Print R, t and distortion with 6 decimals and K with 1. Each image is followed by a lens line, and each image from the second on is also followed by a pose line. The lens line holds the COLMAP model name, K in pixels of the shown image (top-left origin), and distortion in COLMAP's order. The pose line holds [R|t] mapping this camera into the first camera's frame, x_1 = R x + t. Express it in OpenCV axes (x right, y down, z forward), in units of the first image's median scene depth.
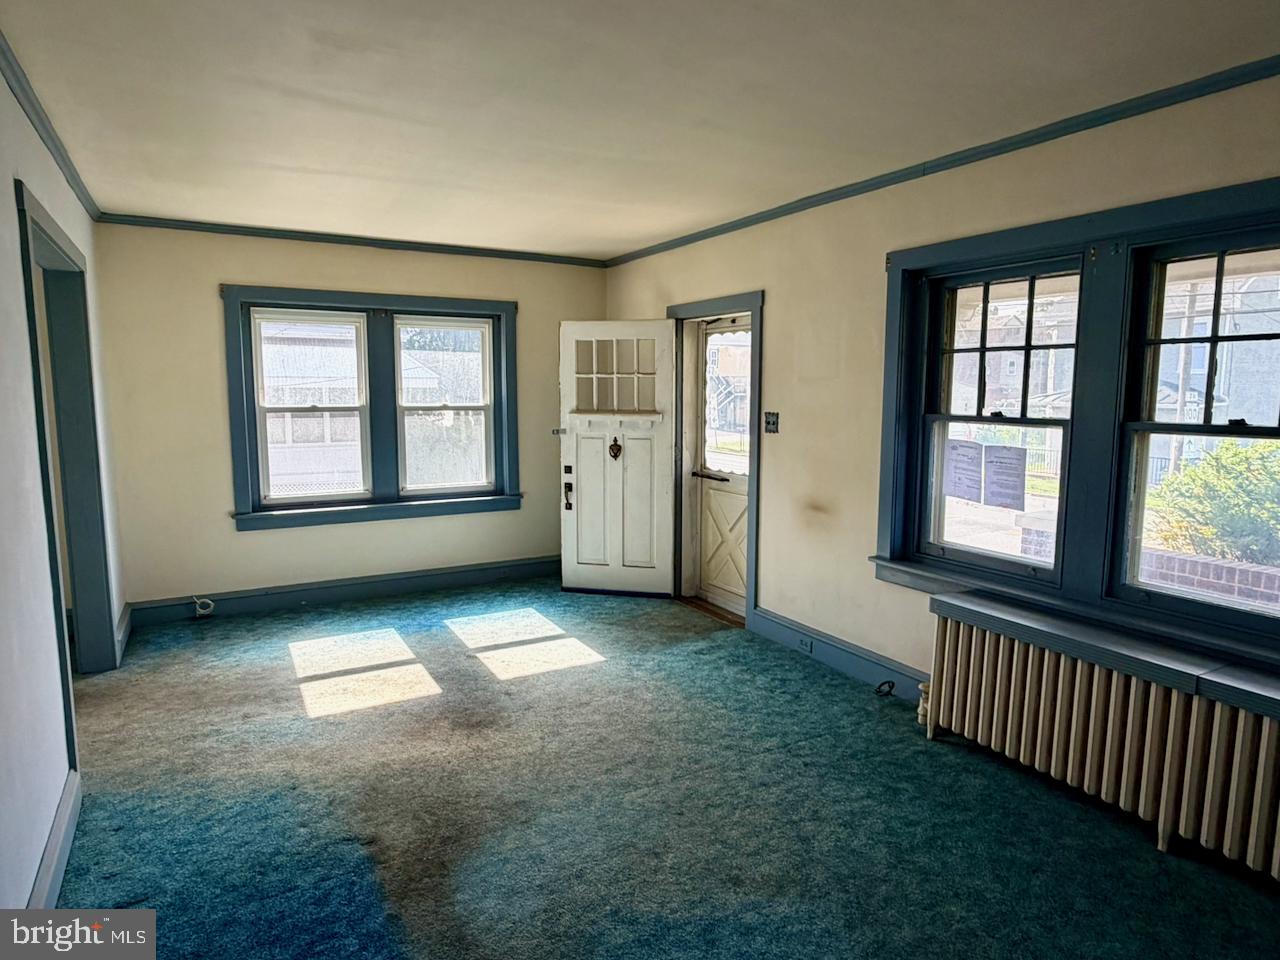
lens RADIAL K [[787.5, 0, 647.8], [0, 787.5, 503.0], [0, 0, 1]] dist [-0.010446, -0.000400]
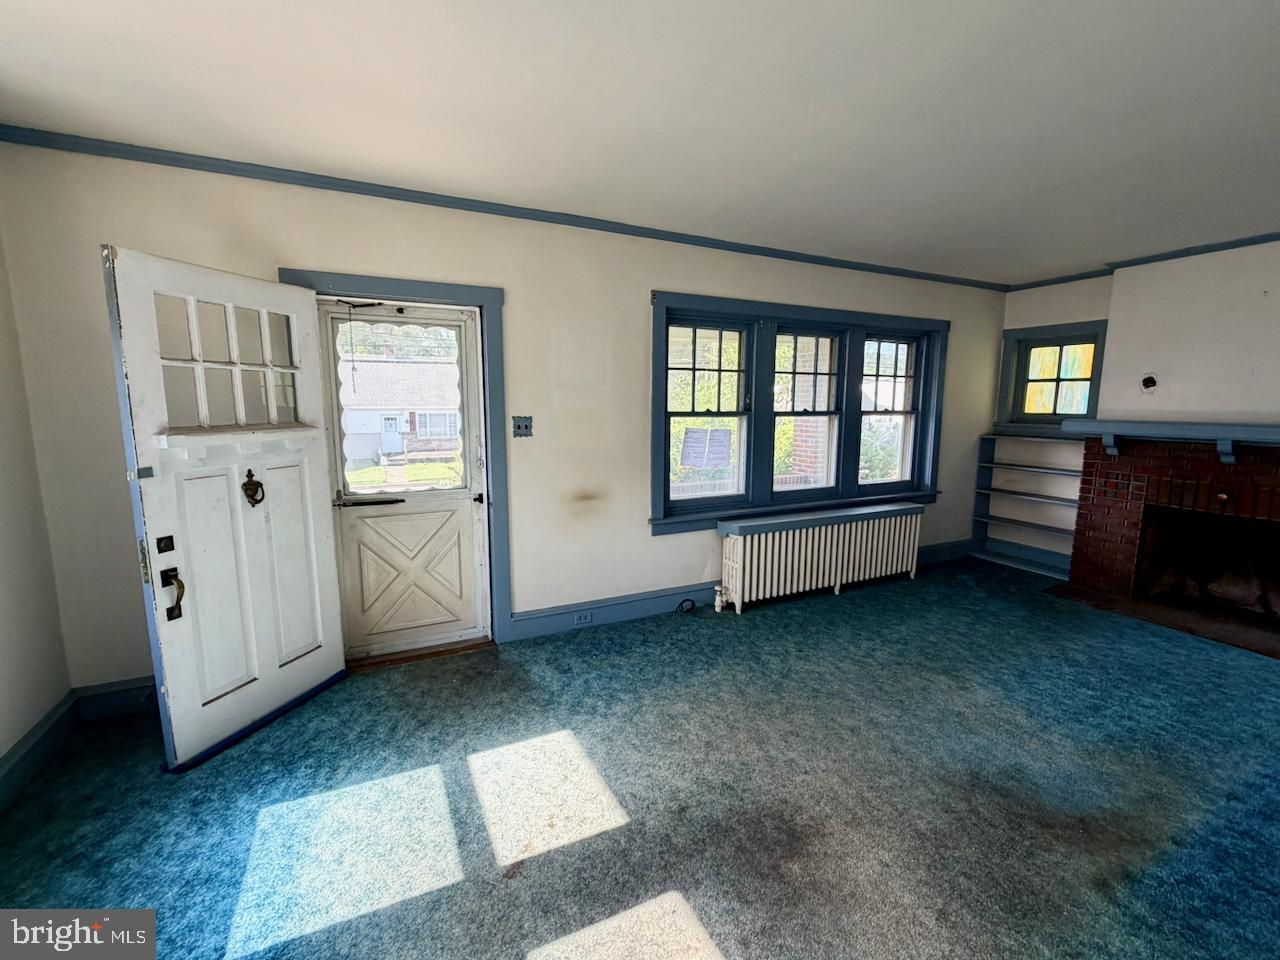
lens RADIAL K [[556.0, 0, 642.5], [0, 556.0, 479.9], [0, 0, 1]] dist [0.002579, 0.000170]
pose [[0.050227, -0.147273, 0.987820, -0.545868], [0.136257, 0.980831, 0.139303, -0.114121], [-0.989399, 0.127600, 0.069332, 0.813509]]
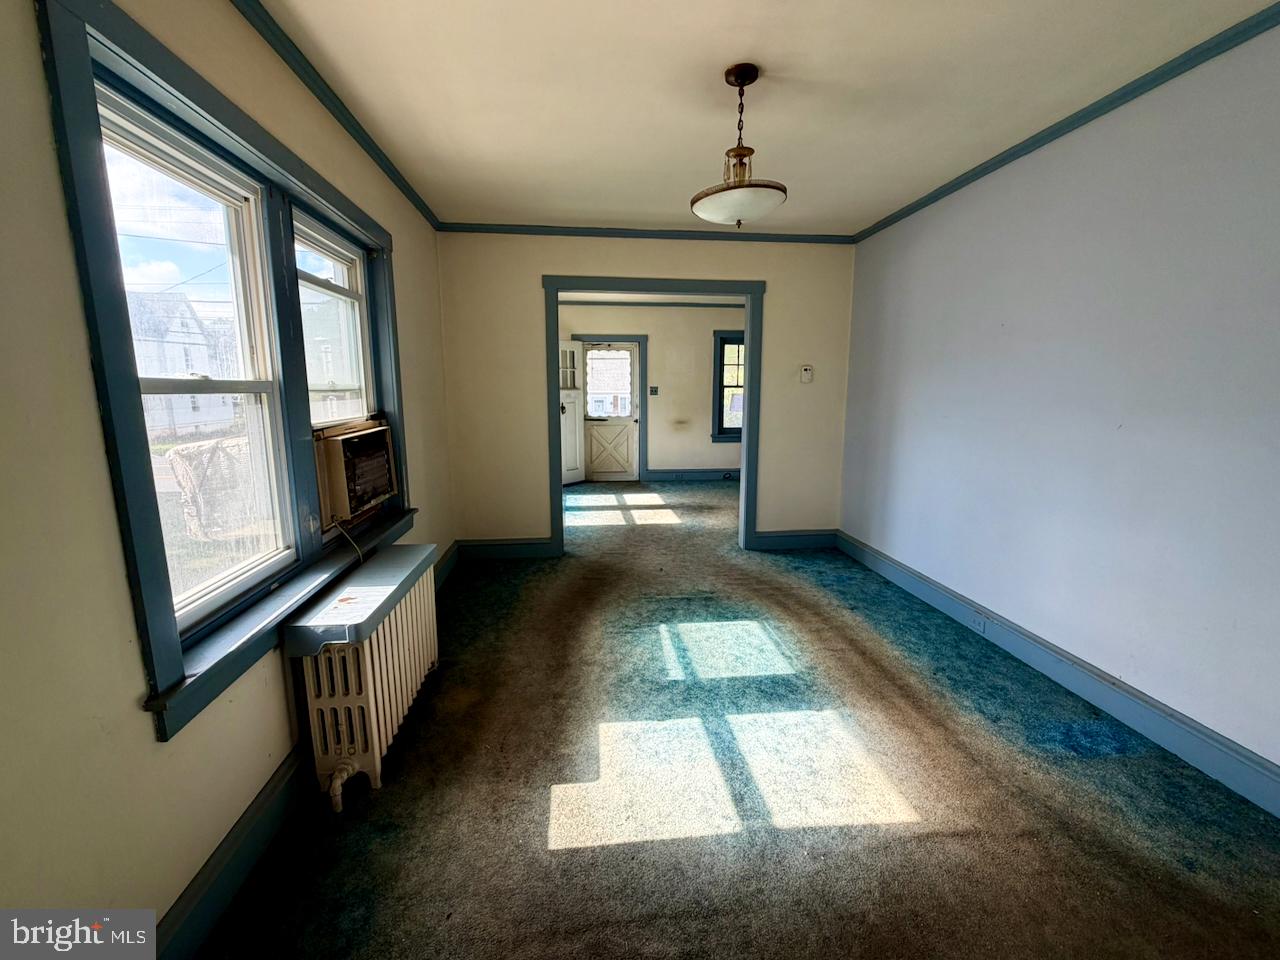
lens RADIAL K [[556.0, 0, 645.2], [0, 556.0, 483.2], [0, 0, 1]] dist [0.002579, 0.000170]
pose [[0.379739, -0.164307, 0.910385, -1.465998], [0.132731, 0.983596, 0.122156, -0.035104], [-0.915522, 0.074449, 0.395318, 0.371225]]
